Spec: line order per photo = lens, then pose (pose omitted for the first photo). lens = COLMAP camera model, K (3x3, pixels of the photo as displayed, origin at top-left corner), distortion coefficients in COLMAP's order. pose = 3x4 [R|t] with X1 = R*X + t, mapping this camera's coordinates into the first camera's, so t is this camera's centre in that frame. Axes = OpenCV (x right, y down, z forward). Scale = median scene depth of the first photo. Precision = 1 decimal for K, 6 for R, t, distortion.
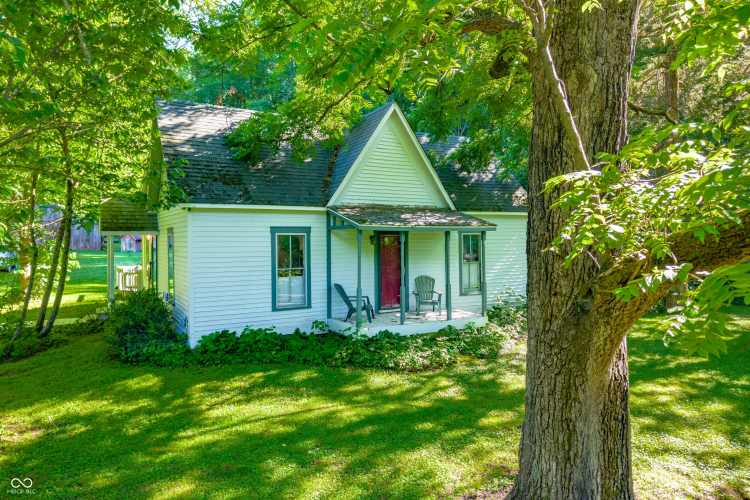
lens RADIAL K [[508.7, 0, 372.9], [0, 508.7, 249.7], [0, 0, 1]] dist [0.002687, -0.001165]
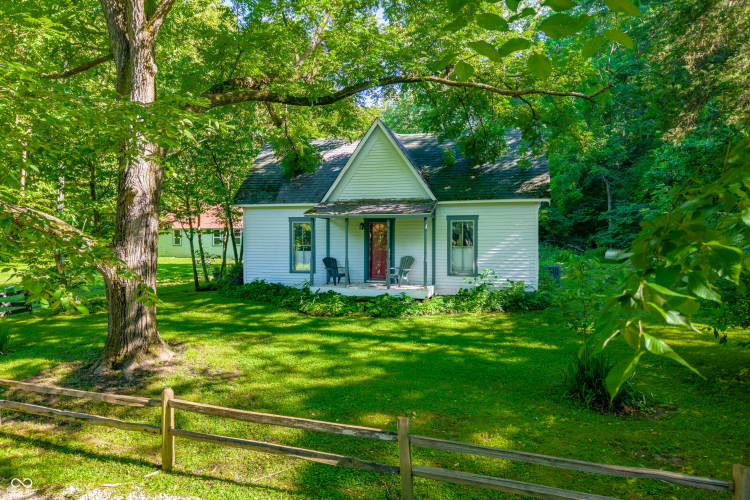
lens RADIAL K [[508.7, 0, 372.9], [0, 508.7, 249.7], [0, 0, 1]] dist [0.002687, -0.001165]
pose [[0.656924, 0.039018, -0.752946, 1.014058], [-0.015807, 0.999153, 0.037985, -0.009390], [0.753791, -0.013052, 0.656985, 0.162539]]
